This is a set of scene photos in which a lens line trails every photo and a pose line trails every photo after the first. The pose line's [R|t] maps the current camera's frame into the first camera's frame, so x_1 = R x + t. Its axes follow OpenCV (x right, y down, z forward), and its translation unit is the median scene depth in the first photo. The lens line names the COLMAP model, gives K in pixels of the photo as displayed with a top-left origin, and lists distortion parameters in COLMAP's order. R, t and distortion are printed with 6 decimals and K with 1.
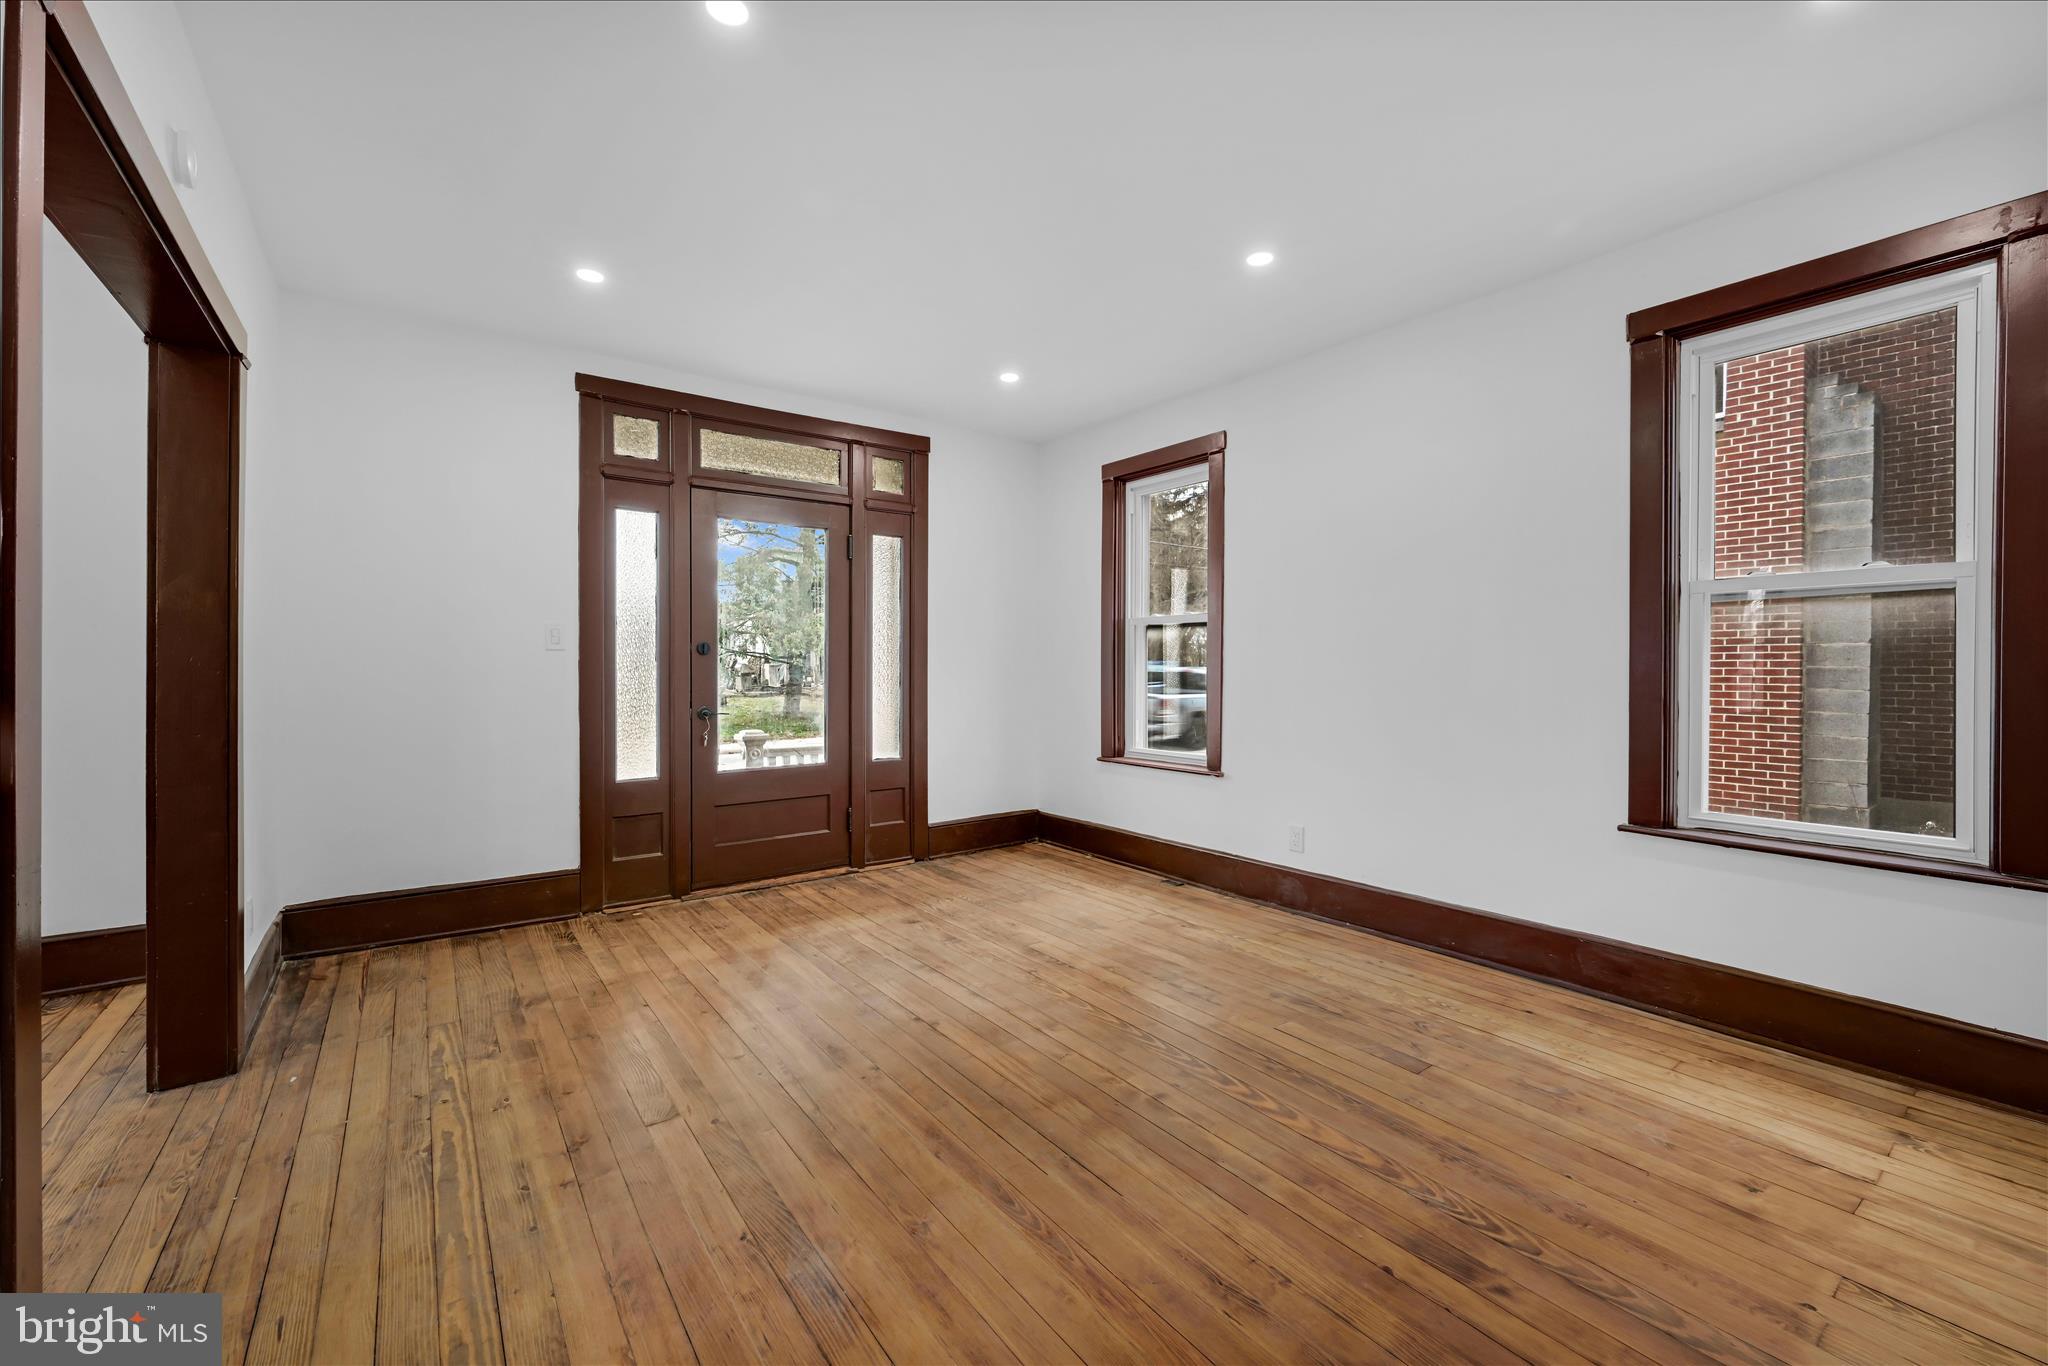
lens RADIAL K [[832.9, 0, 1024.7], [0, 832.9, 669.6], [0, 0, 1]] dist [-0.002008, 0.000088]
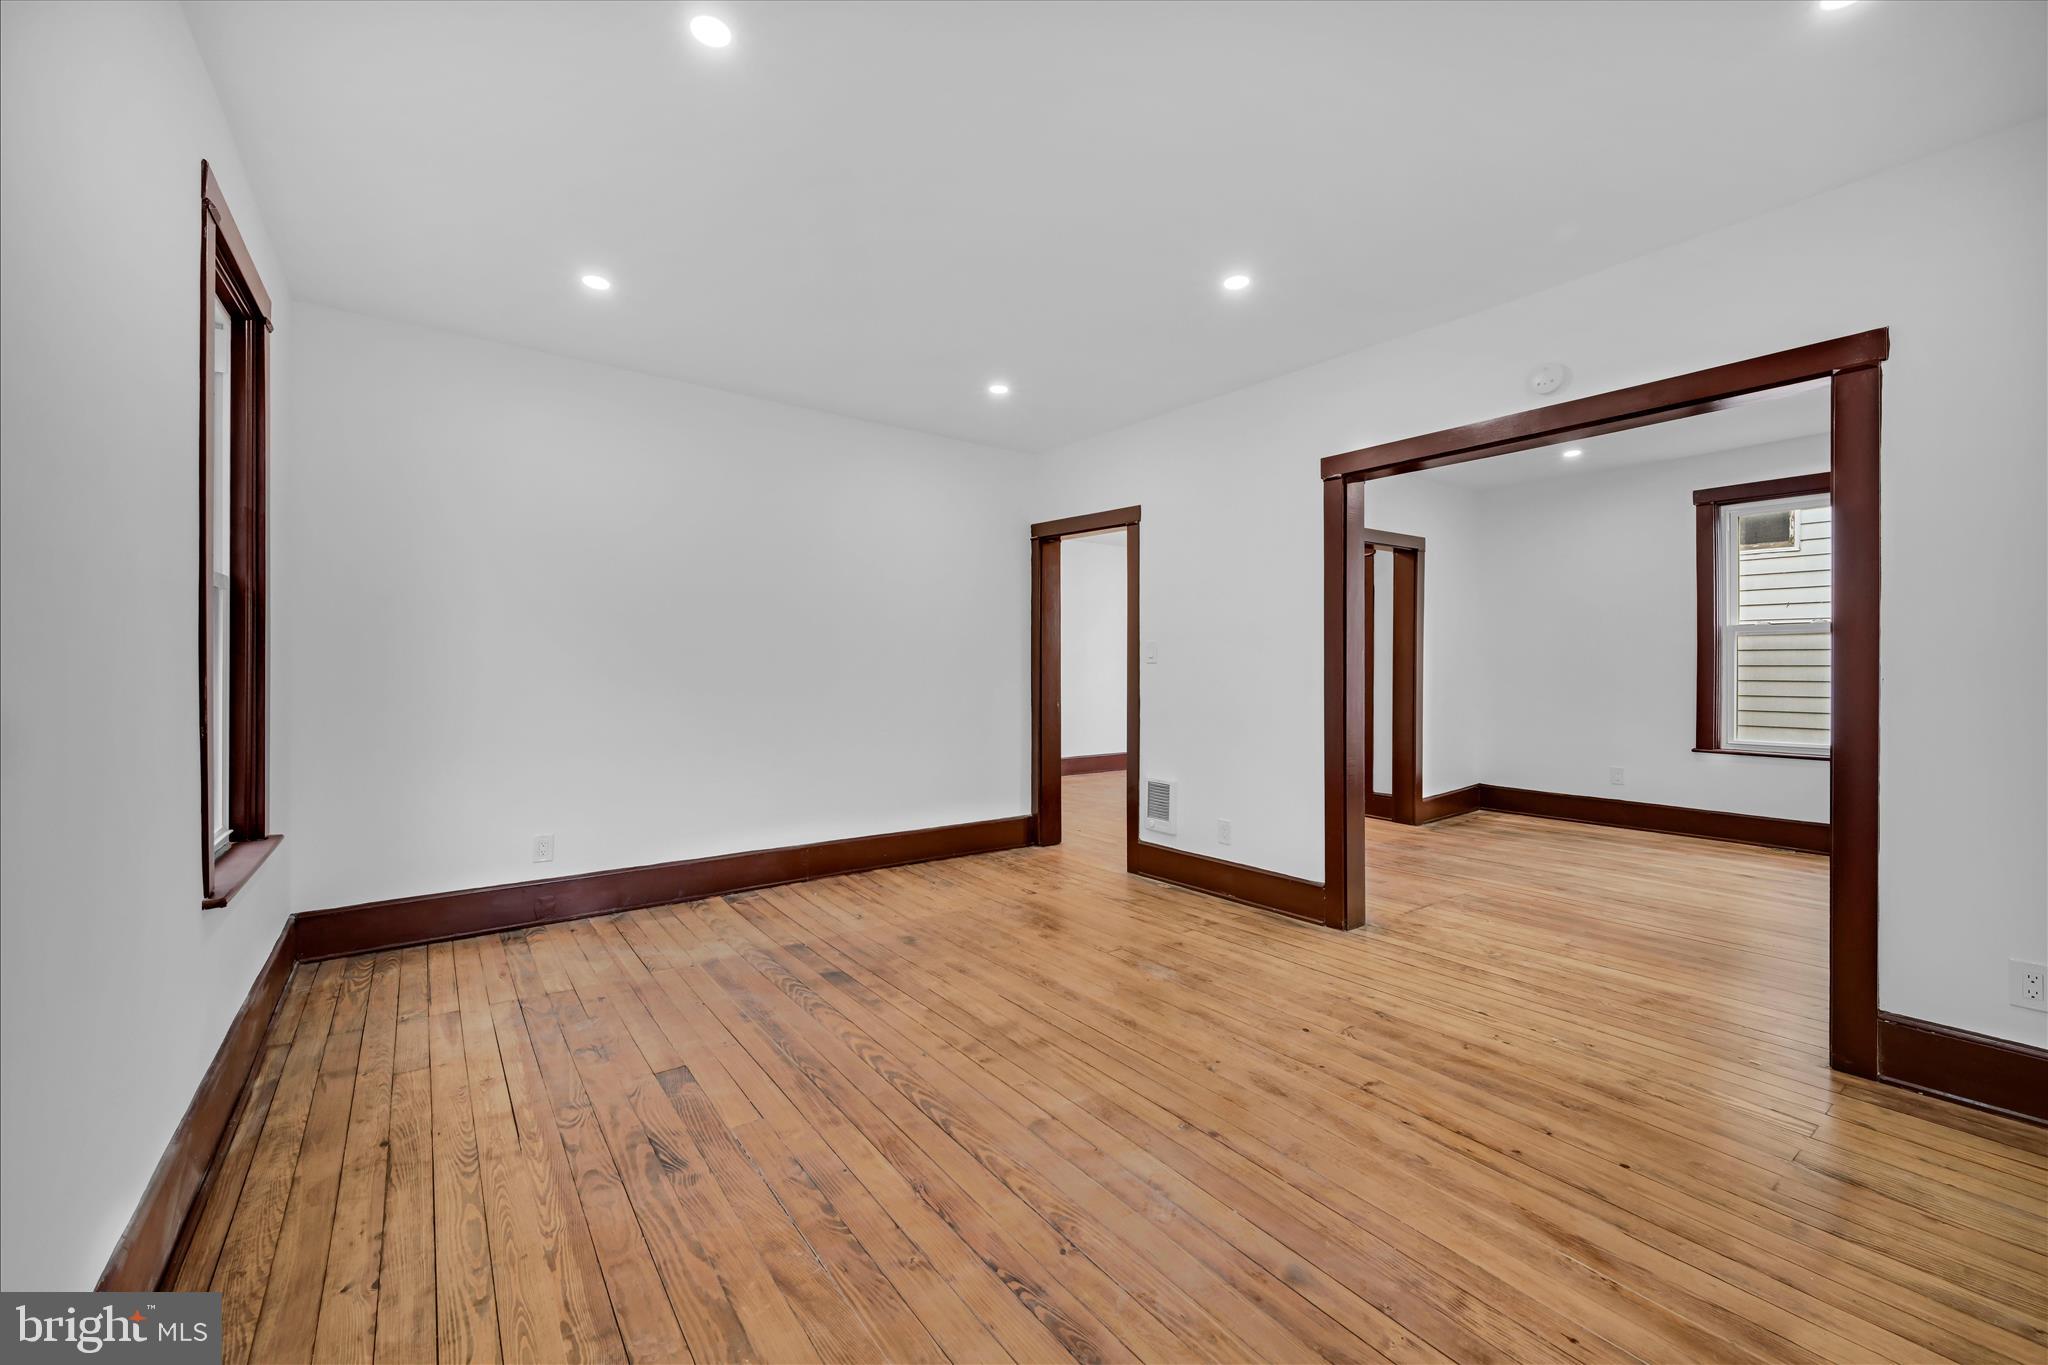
lens RADIAL K [[832.9, 0, 1024.7], [0, 832.9, 669.1], [0, 0, 1]] dist [-0.002008, 0.000088]
pose [[-0.999998, -0.001533, 0.001022, 0.050810], [-0.001525, 0.999966, 0.008076, -0.015193], [-0.001034, 0.008074, -0.999967, 2.047416]]
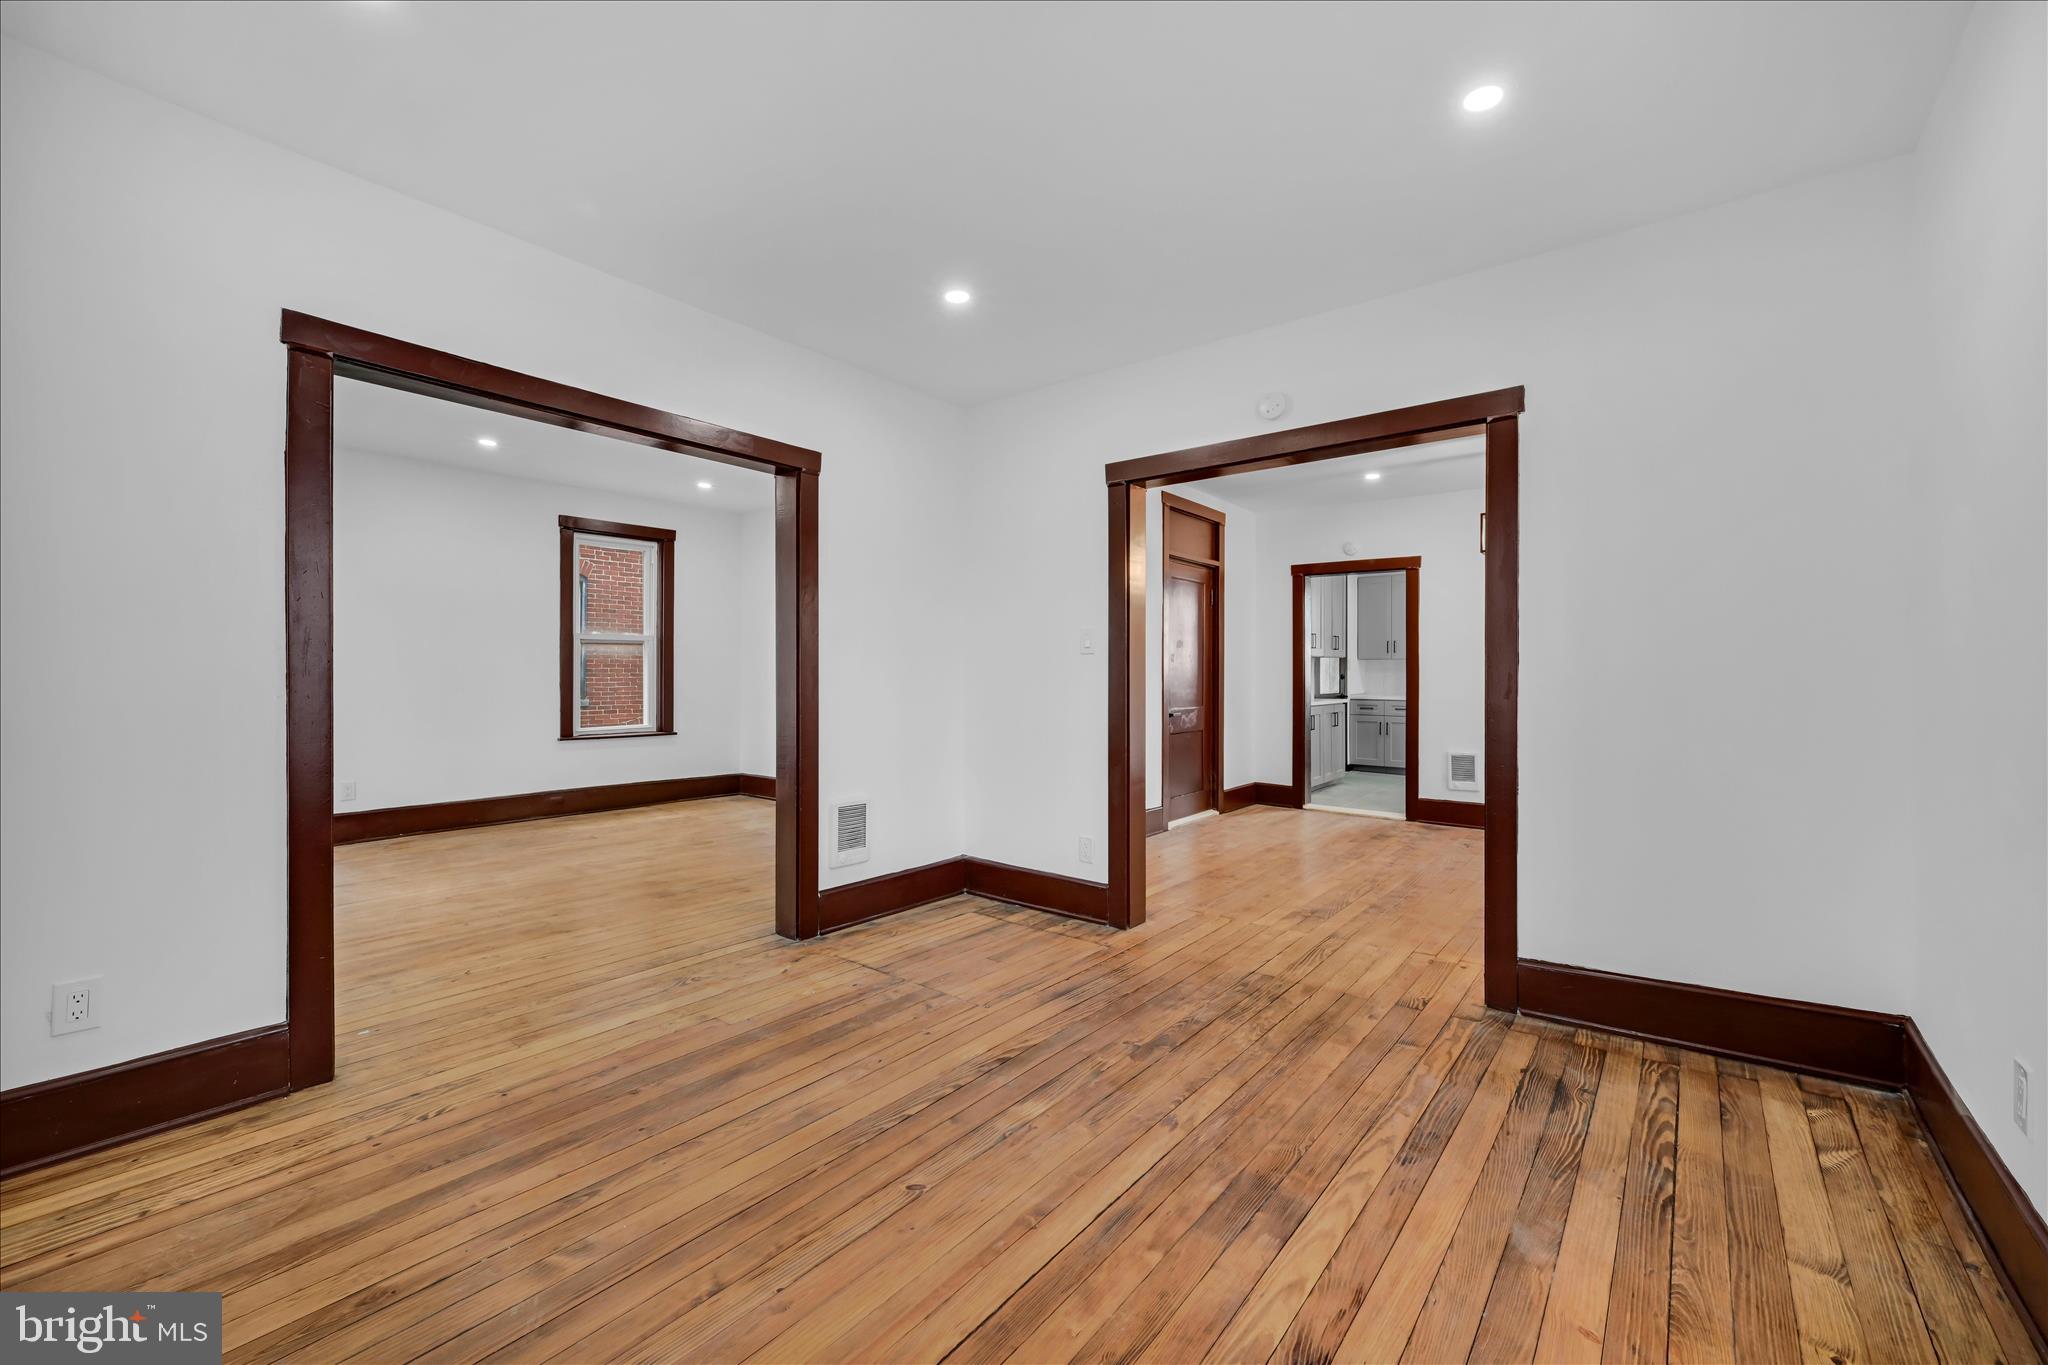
lens RADIAL K [[832.9, 0, 1024.7], [0, 832.9, 669.1], [0, 0, 1]] dist [-0.002008, 0.000088]
pose [[-0.246192, 0.000162, 0.969221, -2.186760], [0.001412, 0.999999, 0.000192, -0.001015], [-0.969220, 0.001416, -0.246192, 0.403041]]
